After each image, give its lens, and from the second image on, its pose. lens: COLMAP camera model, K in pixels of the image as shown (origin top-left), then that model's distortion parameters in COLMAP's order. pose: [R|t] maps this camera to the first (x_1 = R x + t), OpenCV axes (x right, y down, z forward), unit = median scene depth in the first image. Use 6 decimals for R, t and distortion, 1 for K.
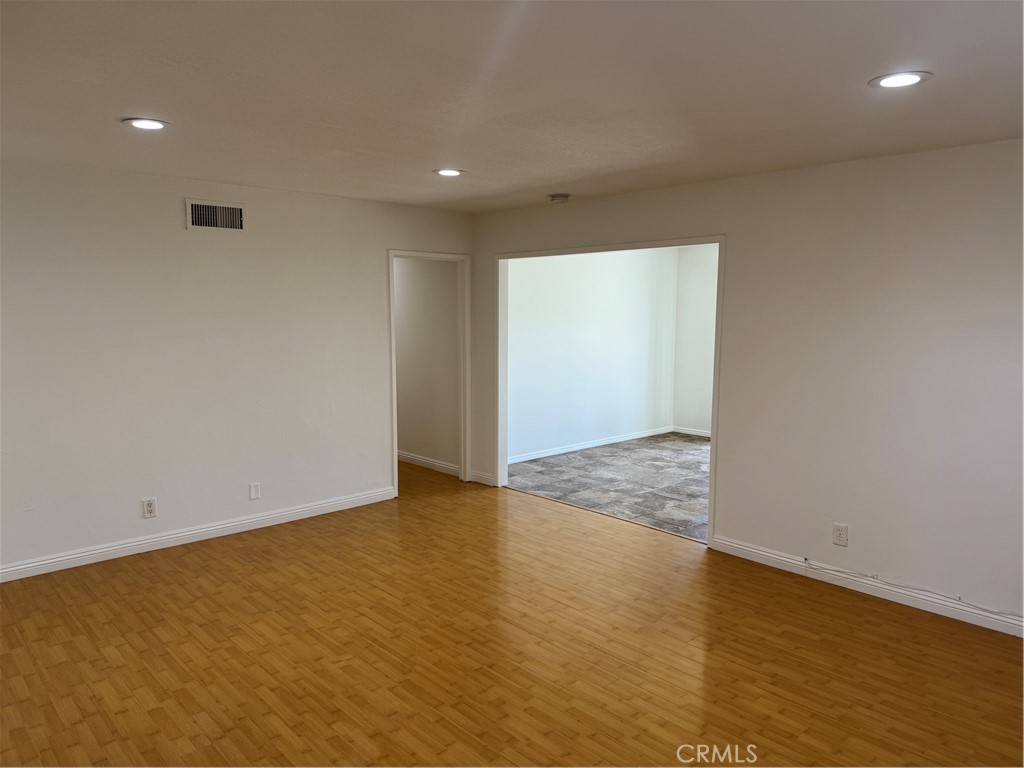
lens RADIAL K [[705.9, 0, 503.8], [0, 705.9, 385.6], [0, 0, 1]] dist [0.072525, -0.123586]
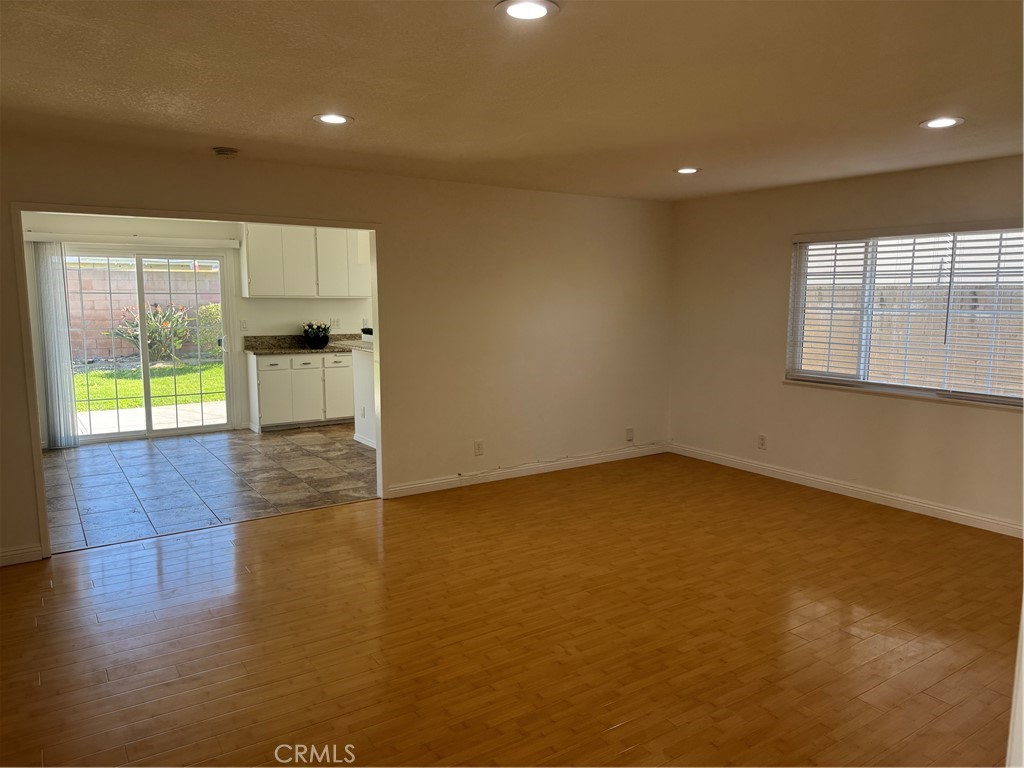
lens RADIAL K [[721.9, 0, 508.2], [0, 721.9, 388.8], [0, 0, 1]] dist [0.095805, -0.133985]
pose [[0.158452, -0.136444, 0.977894, -0.648613], [0.111533, 0.986540, 0.119578, -0.051103], [-0.981047, 0.090120, 0.171537, 0.489823]]
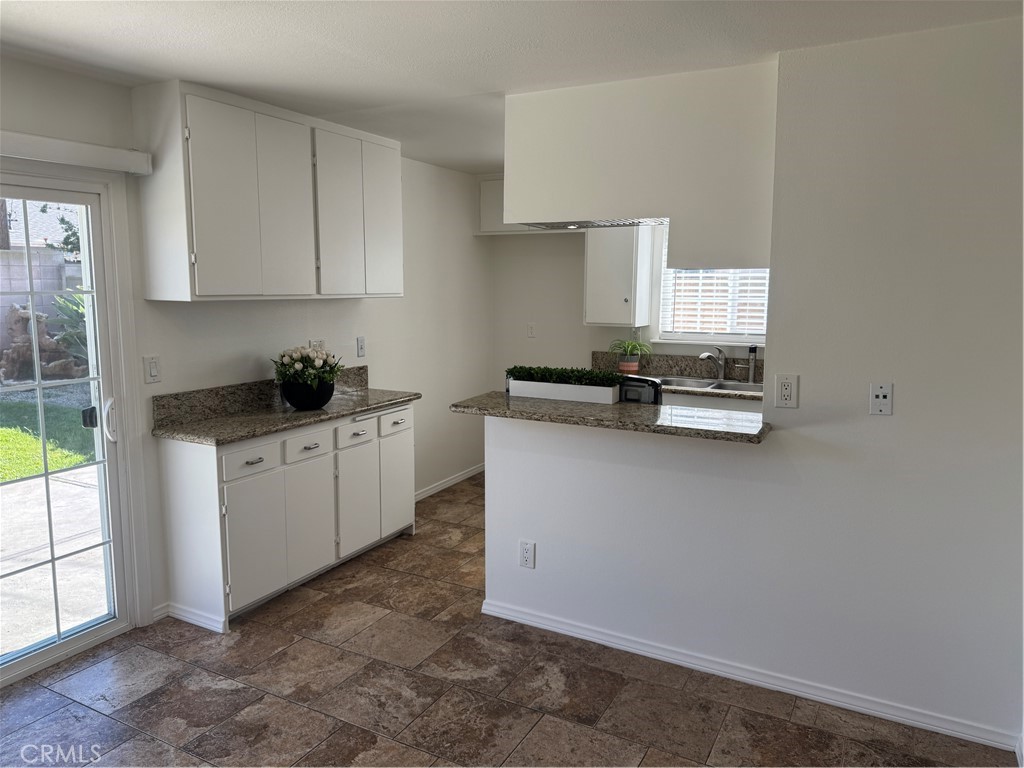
lens RADIAL K [[719.1, 0, 501.8], [0, 719.1, 382.8], [0, 0, 1]] dist [0.079712, -0.106763]
pose [[-0.314668, -0.135171, 0.939528, 0.058798], [0.103801, 0.978972, 0.175611, -0.122587], [-0.943509, 0.152783, -0.294020, 1.143465]]
